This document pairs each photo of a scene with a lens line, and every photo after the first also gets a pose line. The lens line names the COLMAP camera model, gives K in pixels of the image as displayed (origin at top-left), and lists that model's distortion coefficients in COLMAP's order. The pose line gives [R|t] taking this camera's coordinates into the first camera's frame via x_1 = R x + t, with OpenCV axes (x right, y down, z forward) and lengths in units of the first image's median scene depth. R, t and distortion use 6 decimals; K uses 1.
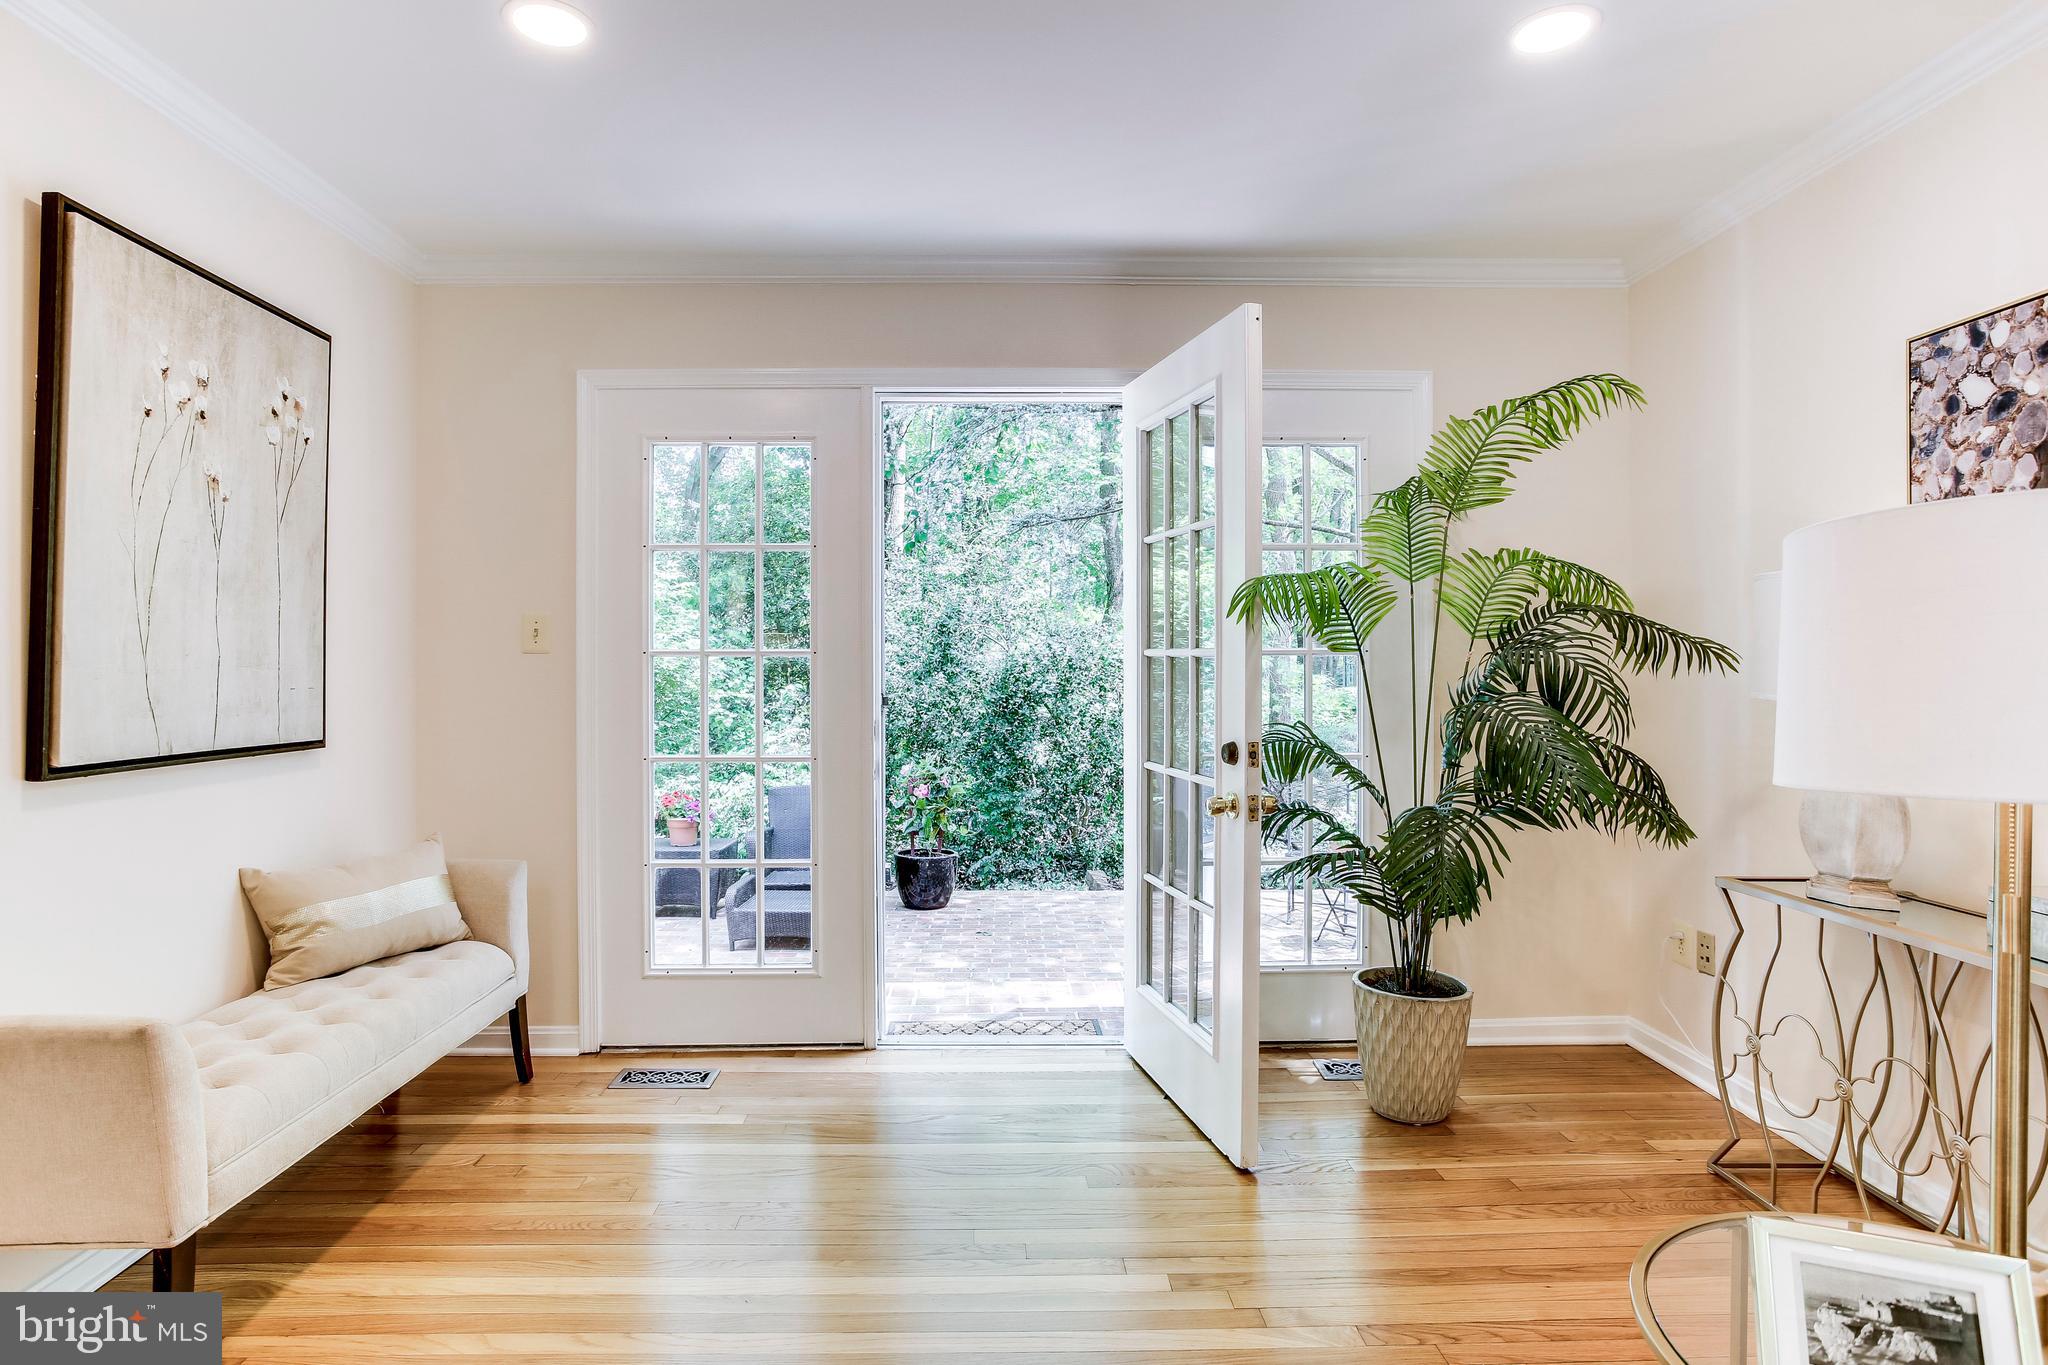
lens RADIAL K [[1059.6, 0, 998.1], [0, 1059.6, 665.0], [0, 0, 1]] dist [-0.047133, 0.021926]
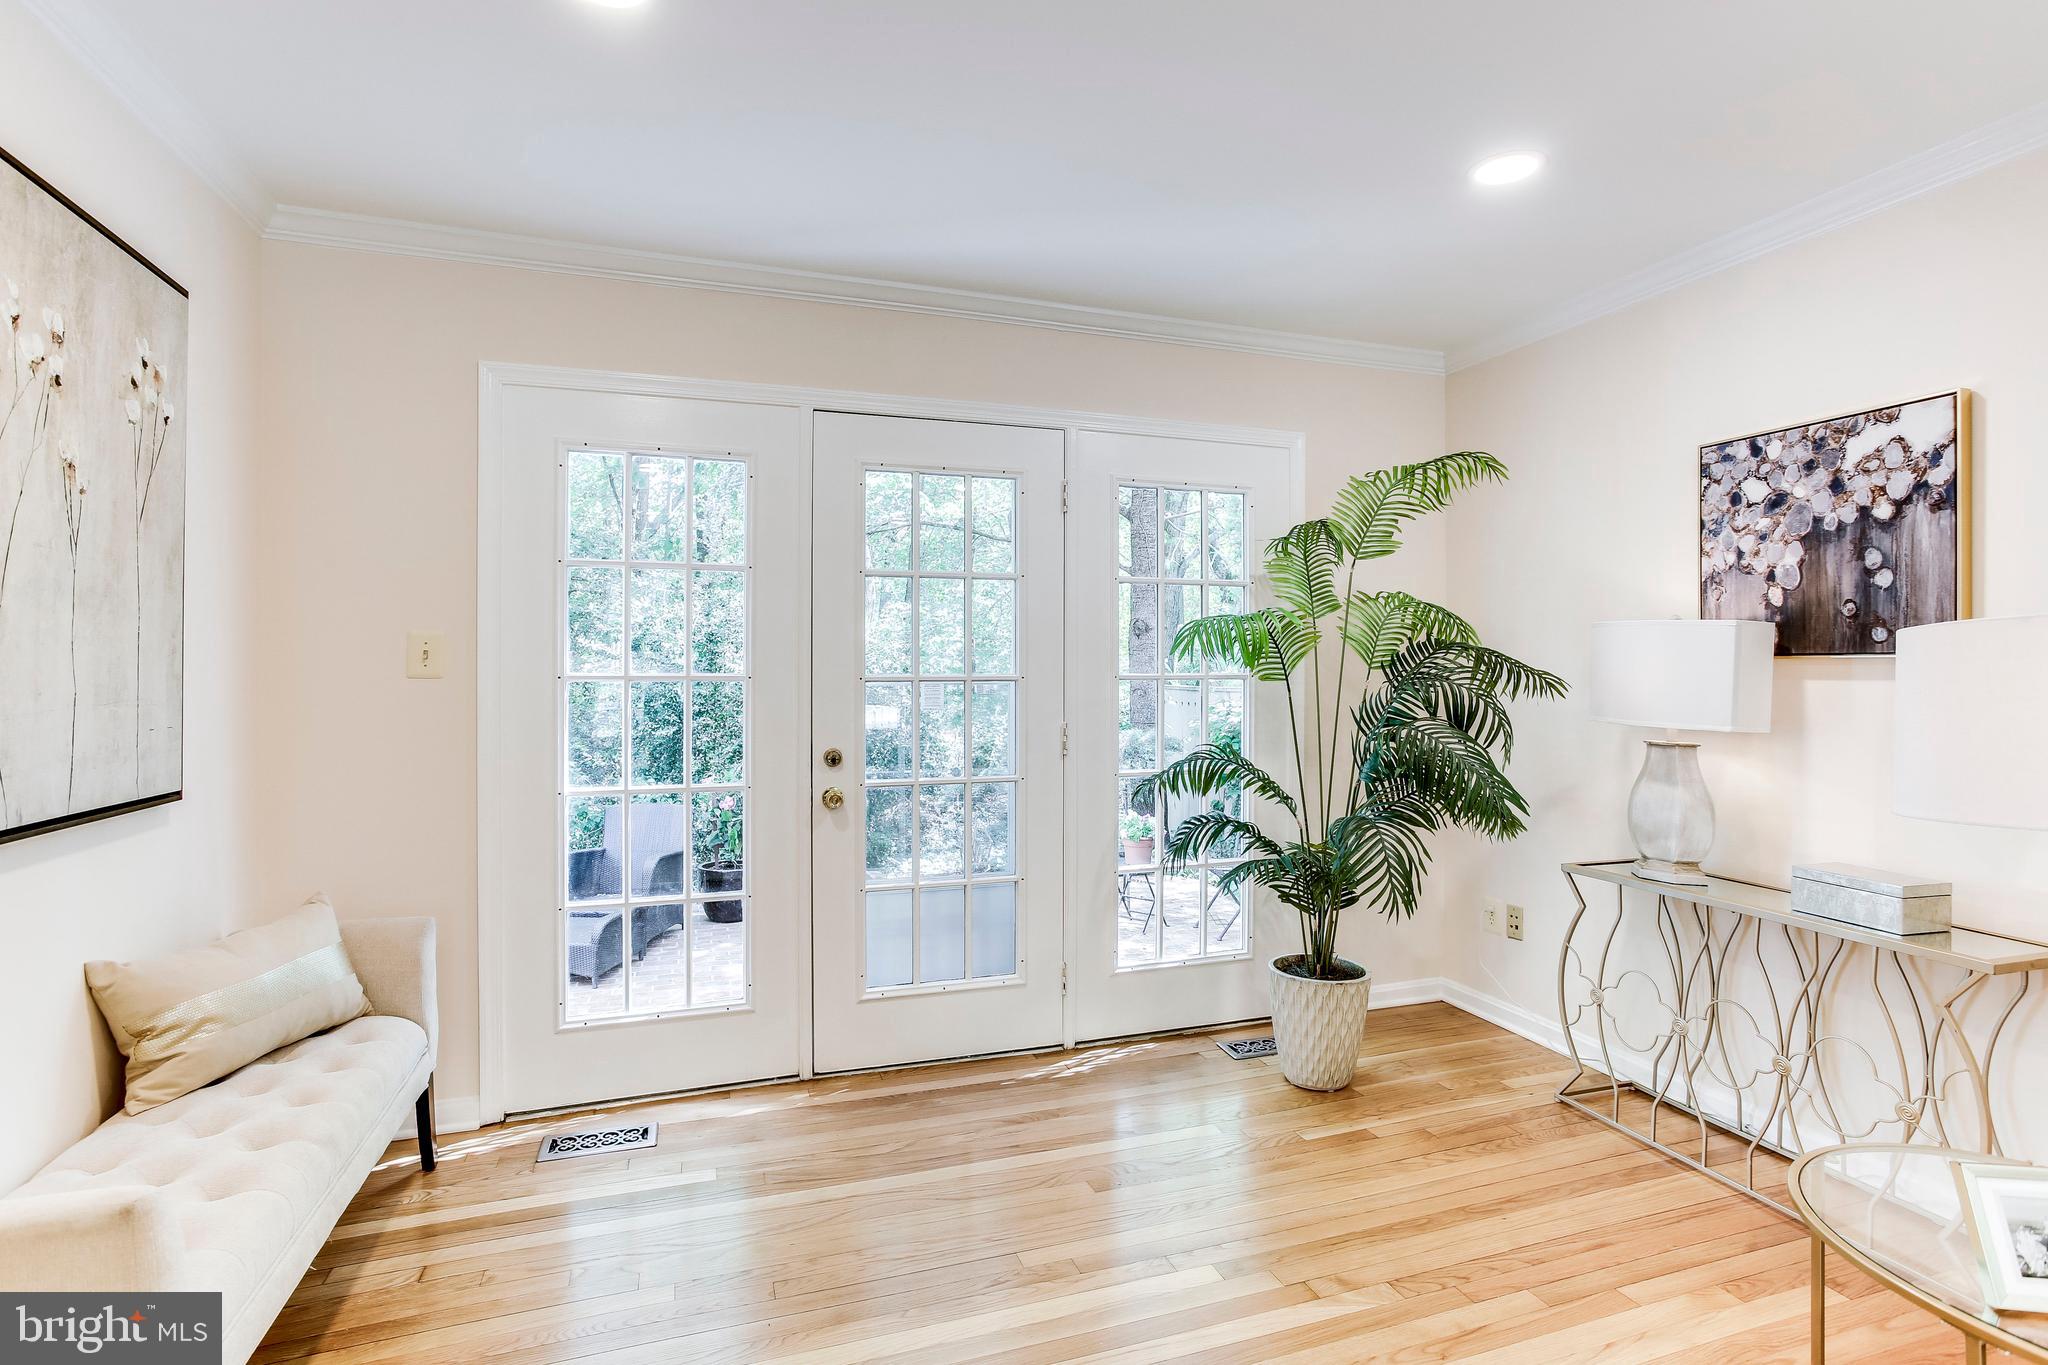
lens RADIAL K [[998.6, 0, 1019.5], [0, 998.6, 667.9], [0, 0, 1]] dist [-0.047082, 0.029410]
pose [[0.950253, 0.003327, 0.311461, -0.289609], [-0.004047, 0.999990, 0.001665, -0.029617], [-0.311453, -0.002842, 0.950257, 0.079517]]
